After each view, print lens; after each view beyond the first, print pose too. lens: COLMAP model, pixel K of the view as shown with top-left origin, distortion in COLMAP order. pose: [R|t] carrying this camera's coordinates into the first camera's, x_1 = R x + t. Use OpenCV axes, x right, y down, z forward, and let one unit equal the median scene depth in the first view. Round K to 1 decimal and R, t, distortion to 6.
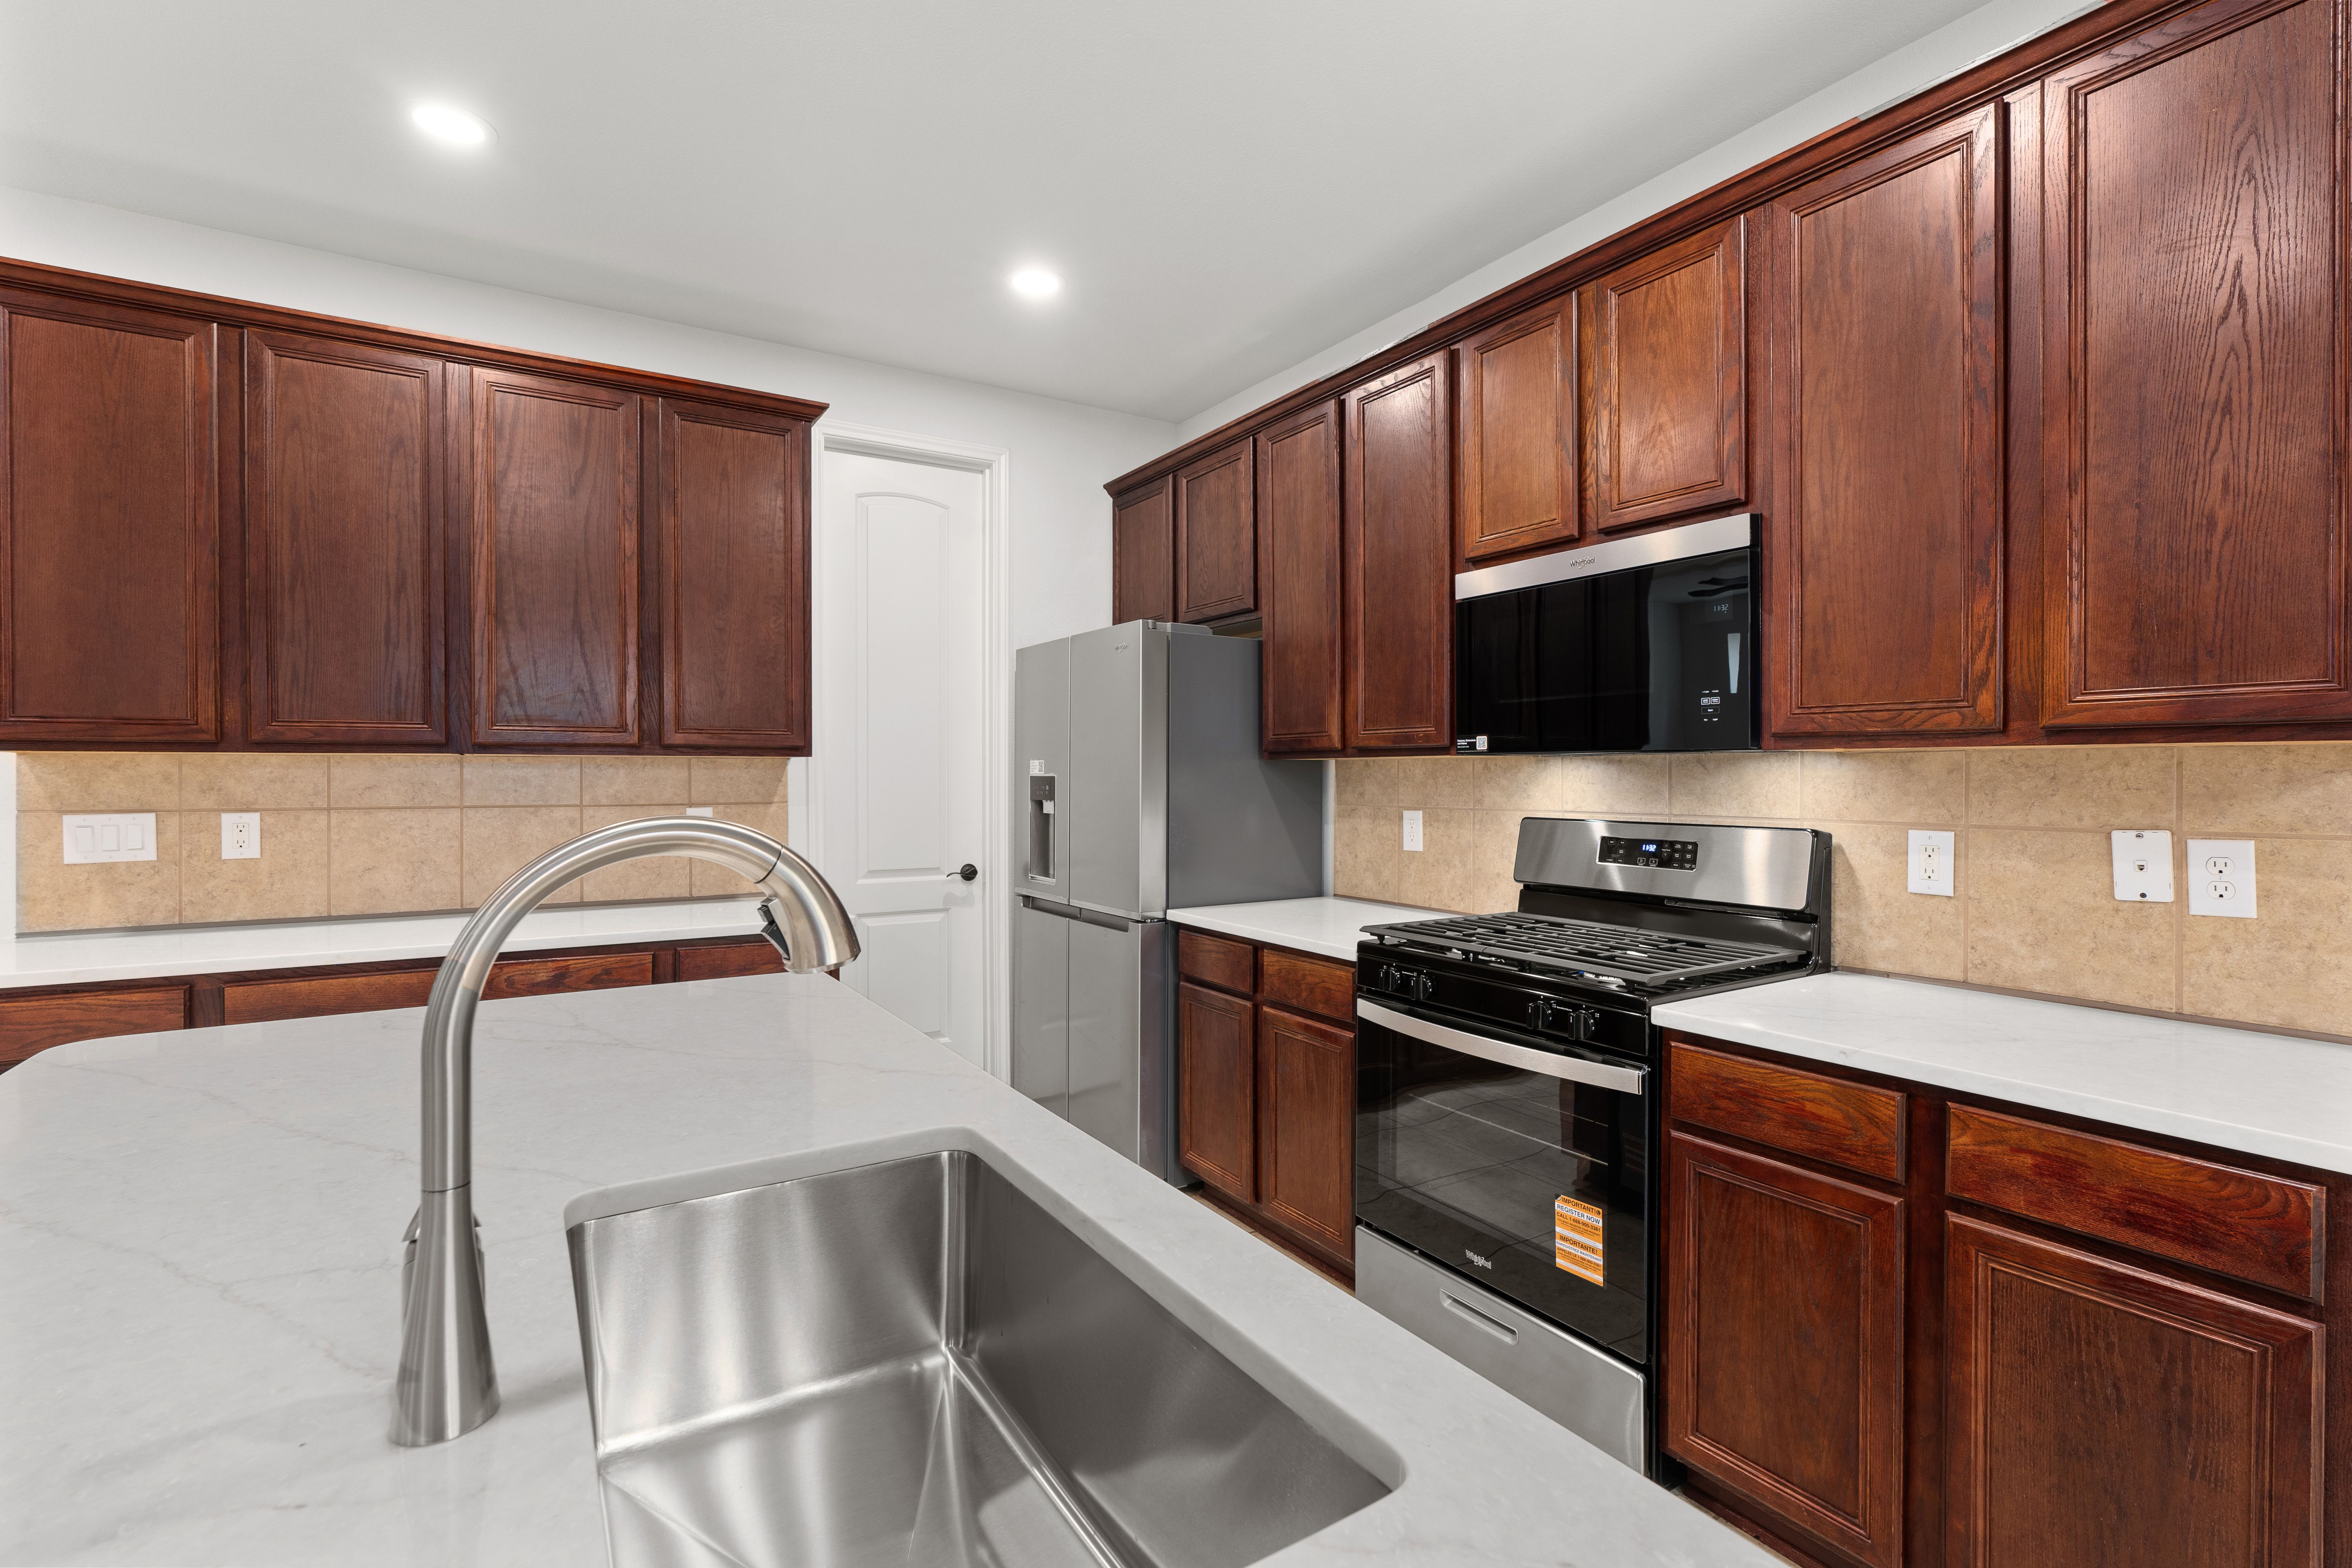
lens RADIAL K [[1064.2, 0, 1178.6], [0, 1064.2, 779.9], [0, 0, 1]] dist [-0.010053, 0.004048]
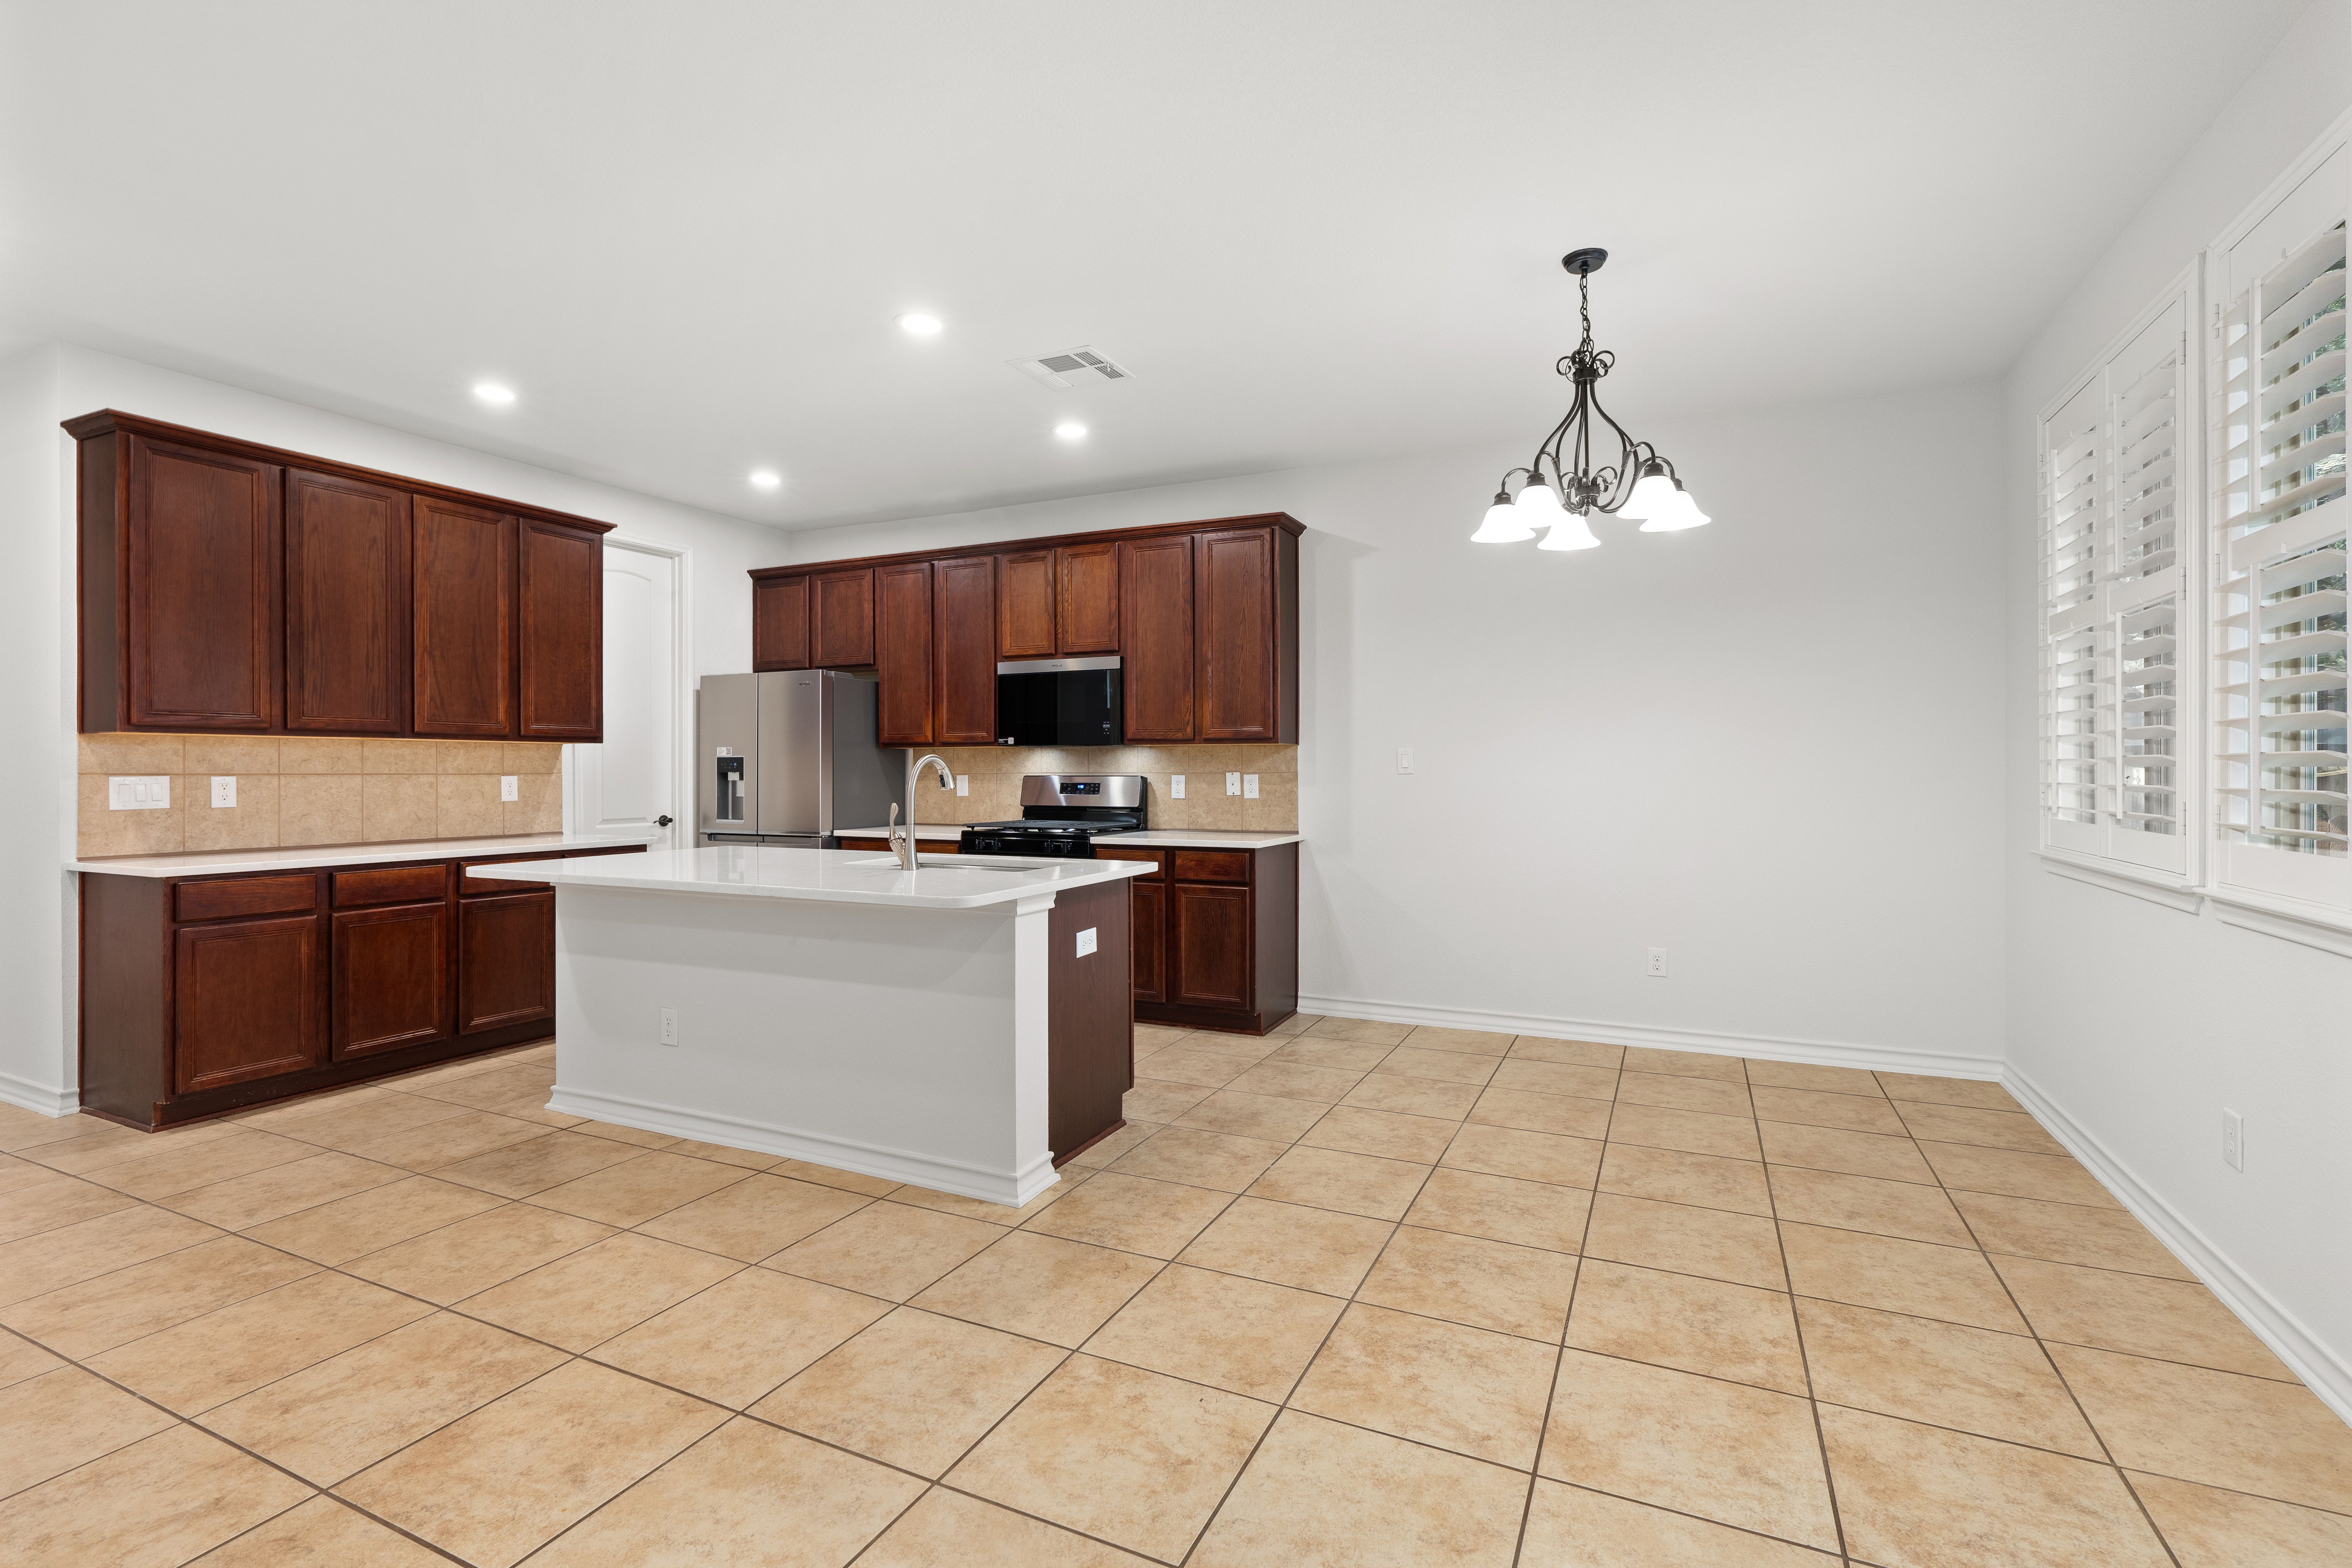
lens RADIAL K [[1064.2, 0, 1182.0], [0, 1064.2, 772.3], [0, 0, 1]] dist [-0.010053, 0.004048]
pose [[0.840349, -0.001971, 0.542042, -0.622638], [0.003876, 0.999990, -0.002373, 0.037690], [-0.542032, 0.004095, 0.840348, -1.061308]]
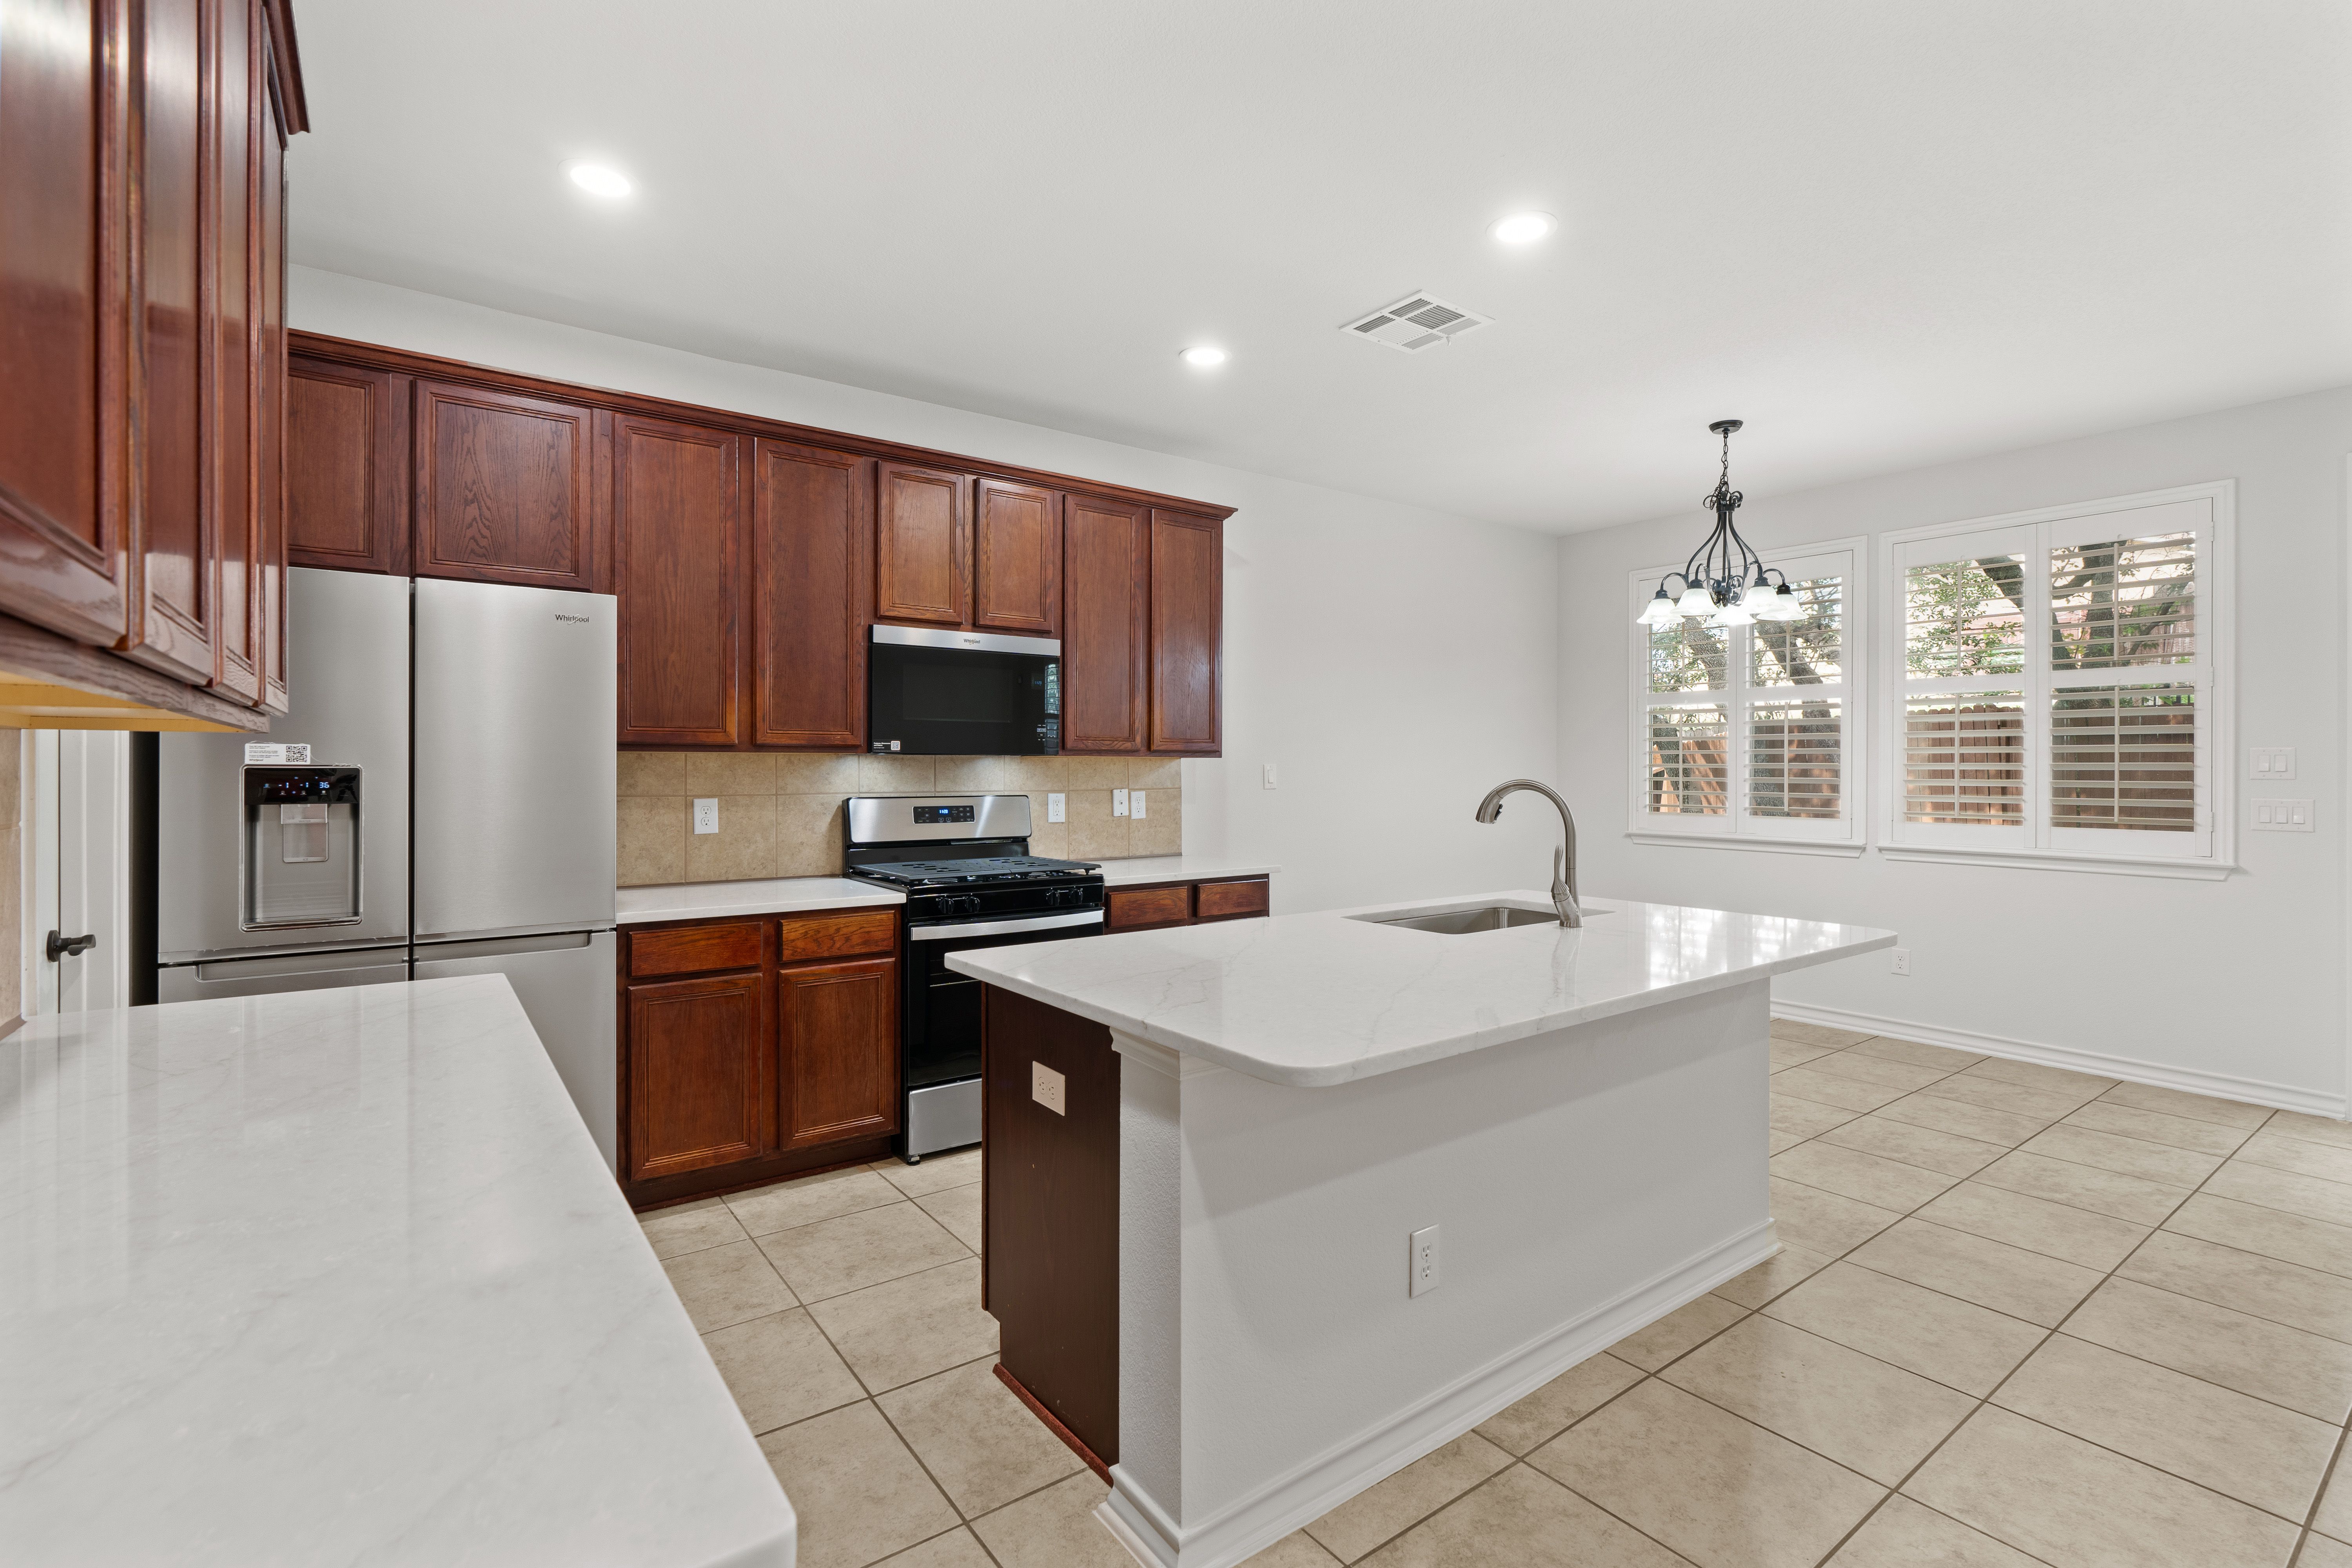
lens RADIAL K [[1064.2, 0, 1181.2], [0, 1064.2, 768.0], [0, 0, 1]] dist [-0.010053, 0.004048]
pose [[-0.077326, 0.000759, 0.997006, -1.216875], [0.002684, 0.999996, -0.000553, -0.002443], [-0.997002, 0.002633, -0.077328, 0.736097]]
